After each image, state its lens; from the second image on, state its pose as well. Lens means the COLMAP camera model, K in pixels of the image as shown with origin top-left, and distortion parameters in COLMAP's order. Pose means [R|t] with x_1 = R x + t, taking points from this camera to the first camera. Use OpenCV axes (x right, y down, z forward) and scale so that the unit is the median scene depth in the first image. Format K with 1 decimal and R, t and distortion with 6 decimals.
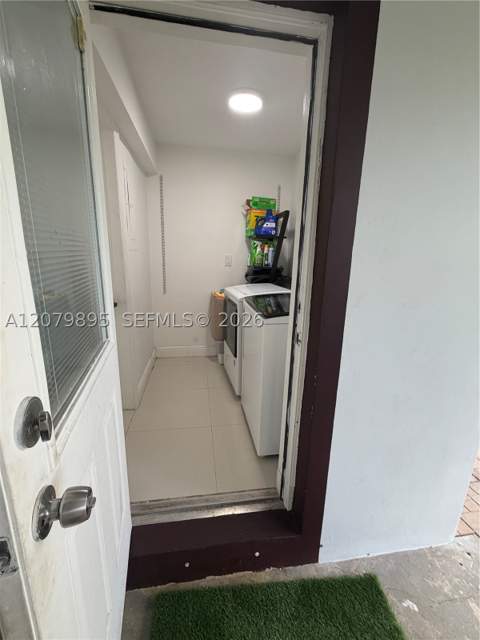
lens RADIAL K [[273.7, 0, 240.0], [0, 273.7, 320.0], [0, 0, 1]] dist [0.001586, -0.000122]
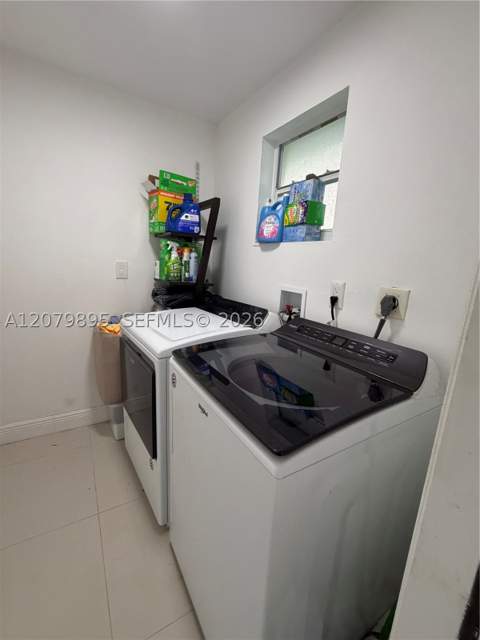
lens RADIAL K [[273.7, 0, 240.0], [0, 273.7, 320.0], [0, 0, 1]] dist [0.001586, -0.000122]
pose [[0.923427, -0.053049, 0.380091, -0.040606], [0.057597, 0.998340, -0.000592, -0.095992], [-0.379429, 0.022438, 0.924949, 0.352147]]
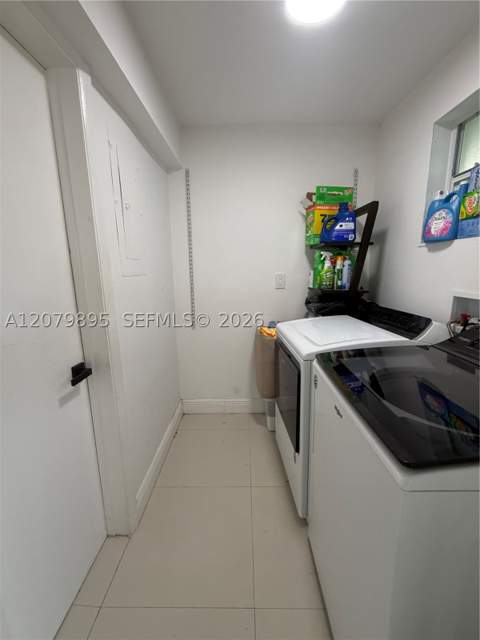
lens RADIAL K [[273.7, 0, 240.0], [0, 273.7, 320.0], [0, 0, 1]] dist [0.001586, -0.000122]
pose [[0.984992, -0.008916, -0.172367, -0.026444], [0.000264, 0.998742, -0.050152, -0.089354], [0.172598, 0.049354, 0.983755, 0.318891]]
